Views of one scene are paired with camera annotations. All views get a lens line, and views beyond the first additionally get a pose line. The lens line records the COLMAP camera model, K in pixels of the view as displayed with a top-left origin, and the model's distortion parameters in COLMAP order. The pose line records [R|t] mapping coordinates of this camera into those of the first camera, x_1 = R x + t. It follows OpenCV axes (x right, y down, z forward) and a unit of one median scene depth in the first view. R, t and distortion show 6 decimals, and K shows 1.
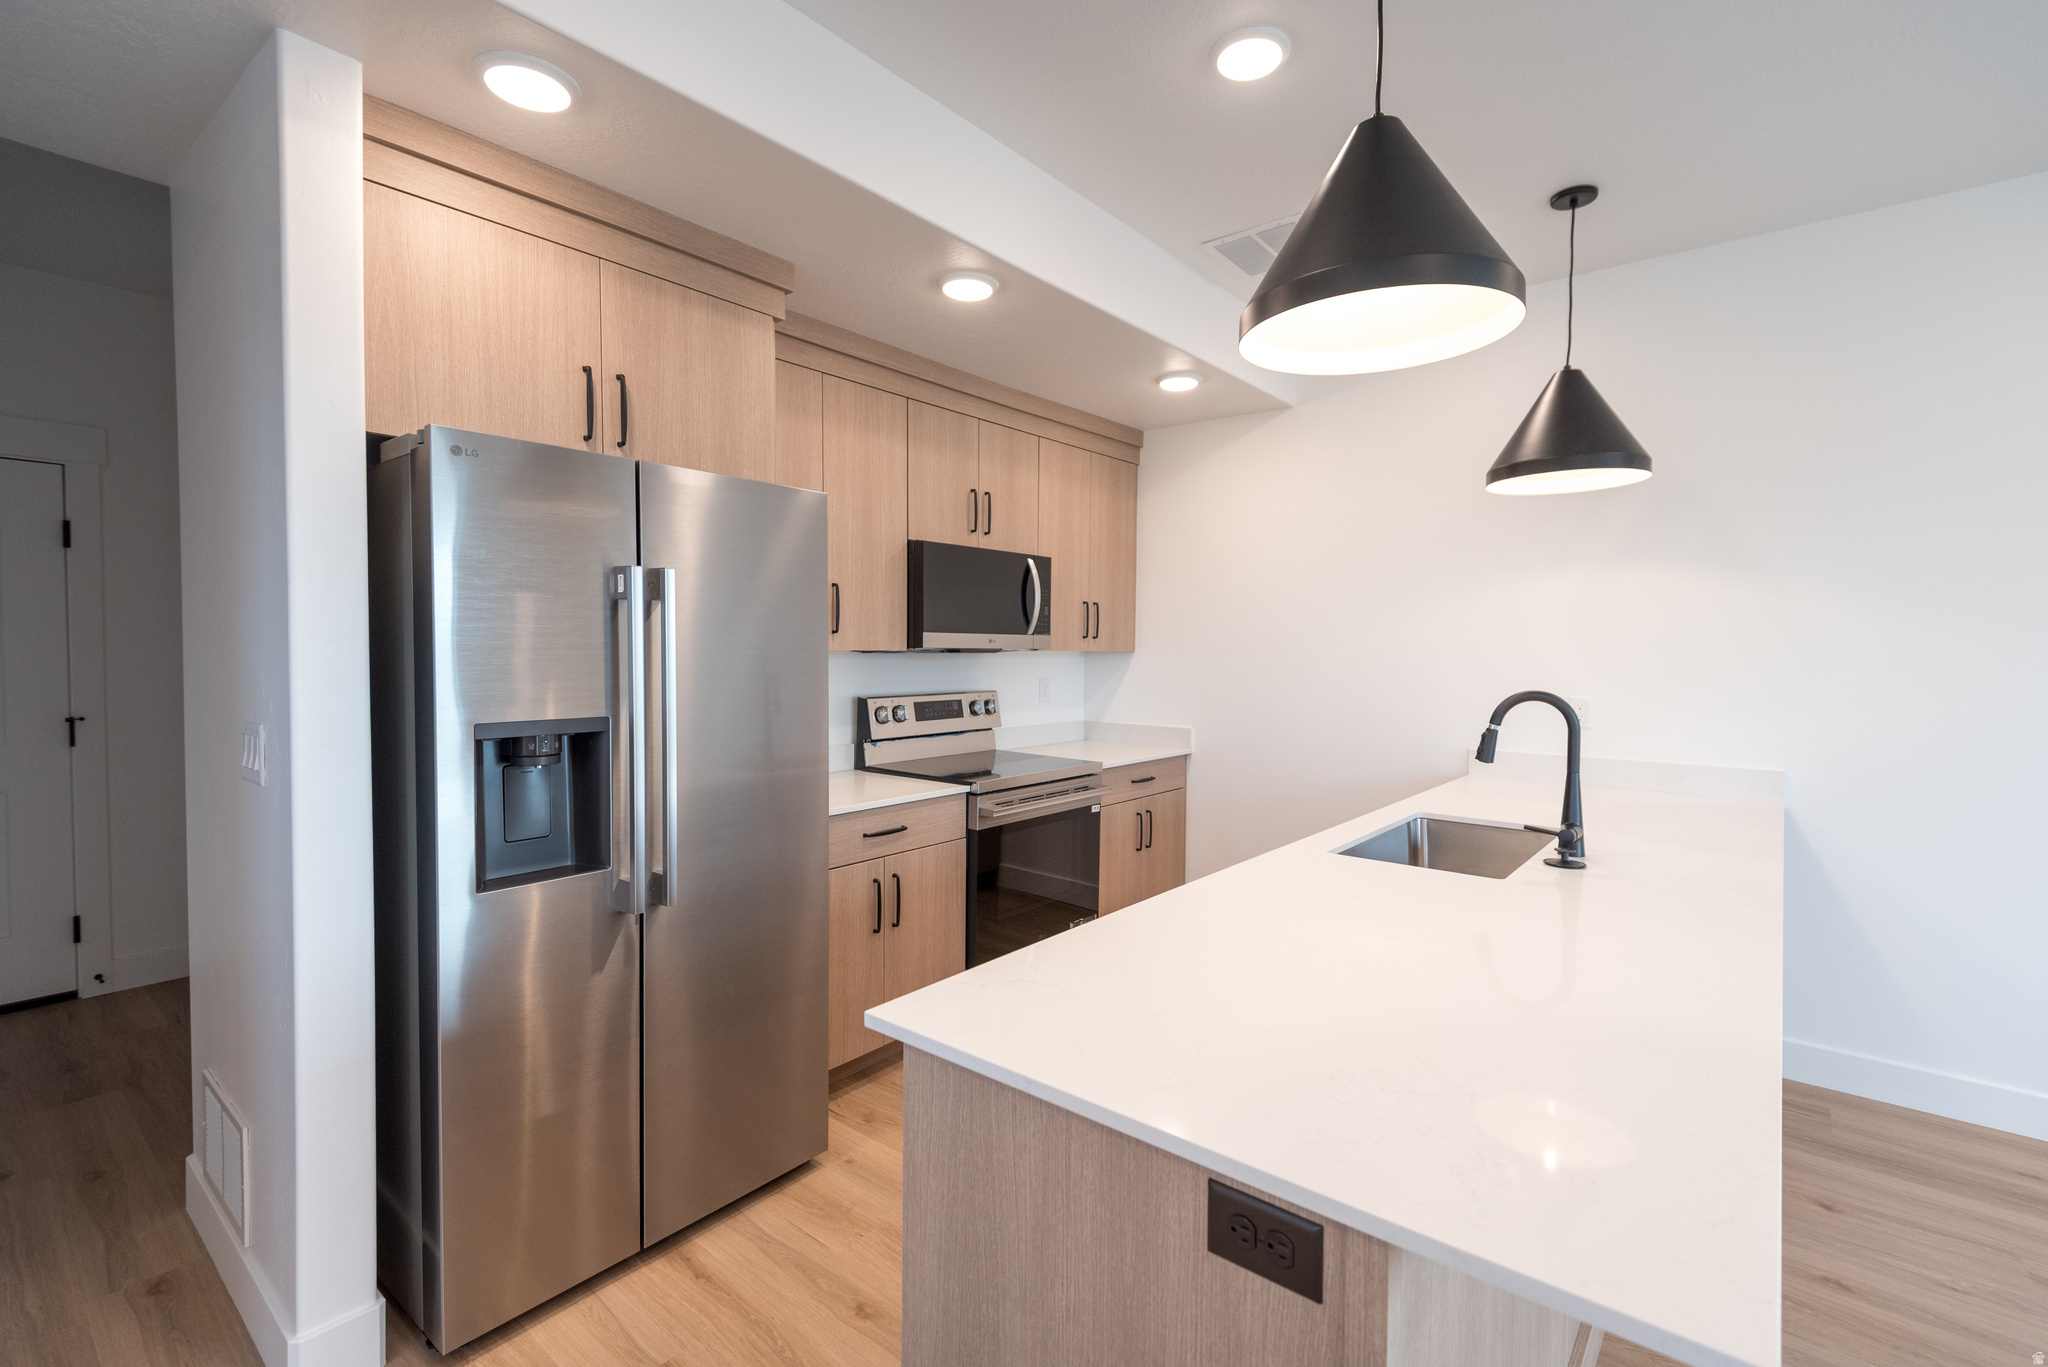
lens RADIAL K [[925.8, 0, 1027.8], [0, 925.8, 674.3], [0, 0, 1]] dist [0.000984, 0.000740]
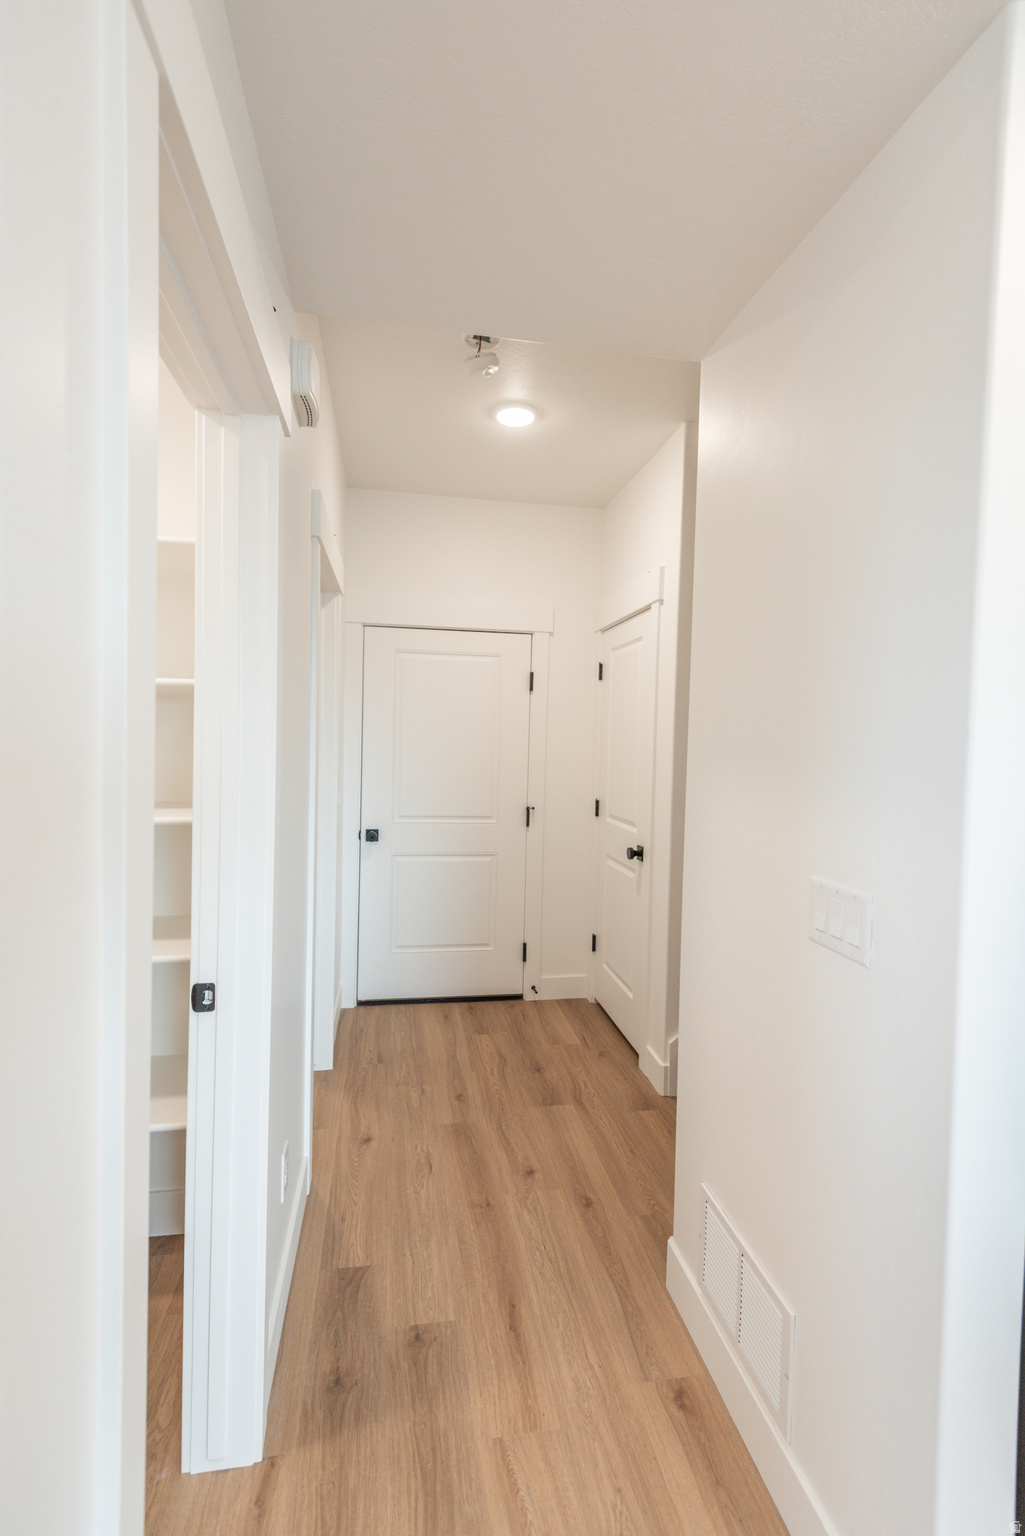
lens RADIAL K [[694.4, 0, 508.9], [0, 694.4, 765.0], [0, 0, 1]] dist [0.000984, 0.000740]
pose [[0.756439, 0.041531, -0.652745, -0.355615], [-0.046505, 0.998871, 0.009661, -0.030044], [0.652409, 0.023048, 0.757516, 0.155186]]
